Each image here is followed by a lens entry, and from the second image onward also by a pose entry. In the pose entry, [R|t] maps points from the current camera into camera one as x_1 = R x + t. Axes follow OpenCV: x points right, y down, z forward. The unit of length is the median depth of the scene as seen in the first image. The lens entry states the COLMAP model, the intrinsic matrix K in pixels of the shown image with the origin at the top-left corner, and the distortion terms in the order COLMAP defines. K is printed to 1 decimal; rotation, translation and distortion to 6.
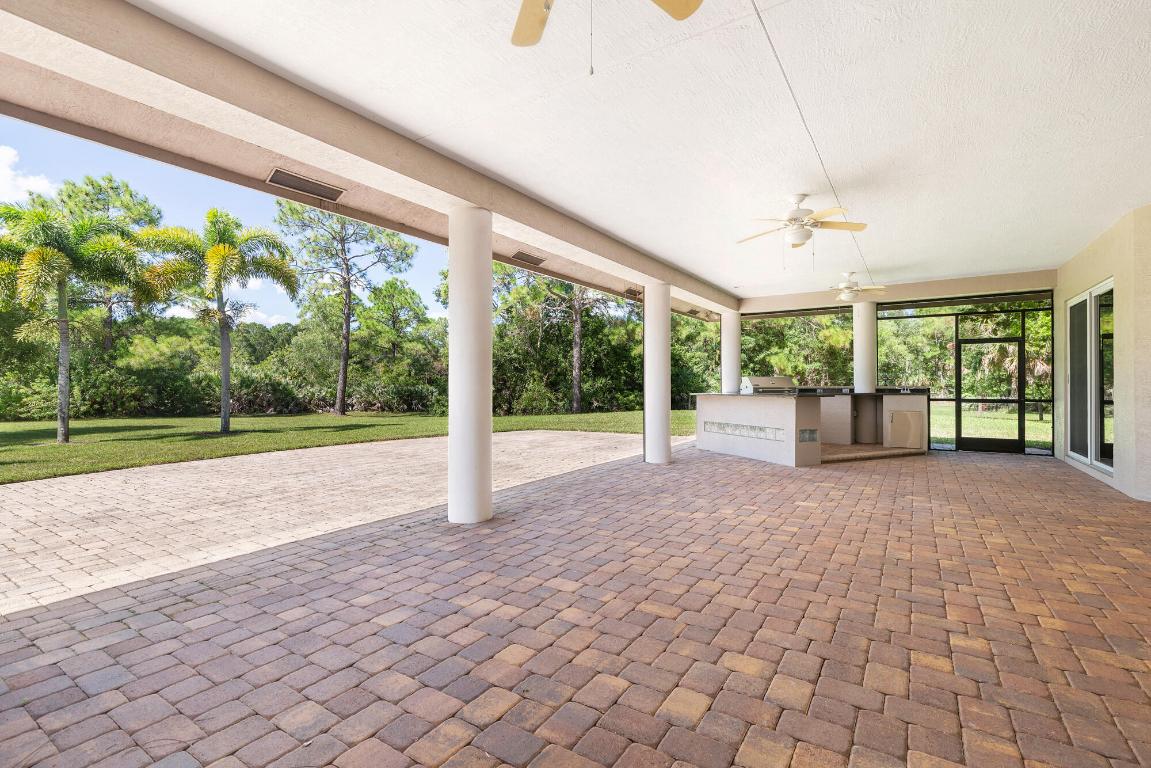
lens RADIAL K [[528.4, 0, 575.2], [0, 528.4, 386.5], [0, 0, 1]] dist [0.000986, -0.001362]
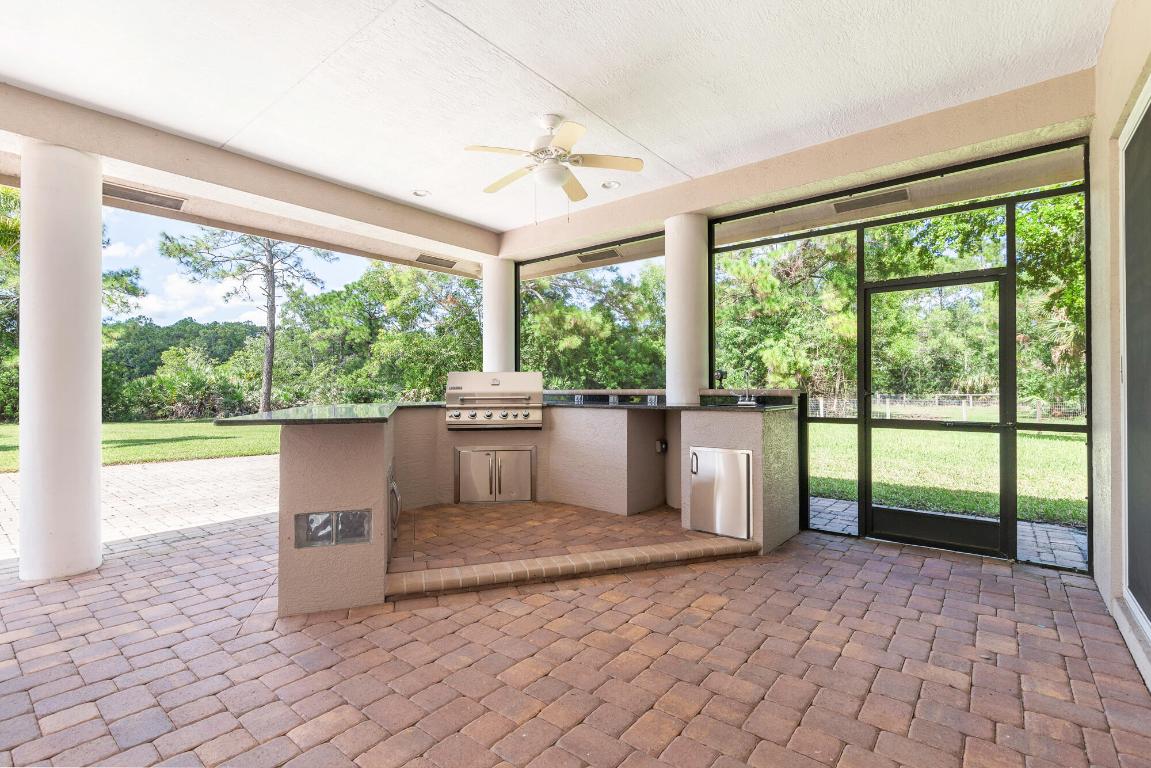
lens RADIAL K [[528.4, 0, 580.0], [0, 528.4, 382.3], [0, 0, 1]] dist [0.000986, -0.001362]
pose [[0.995131, -0.003486, -0.098497, 0.219293], [0.002522, 0.999948, -0.009910, -0.001469], [0.098526, 0.009613, 0.995088, 0.221983]]
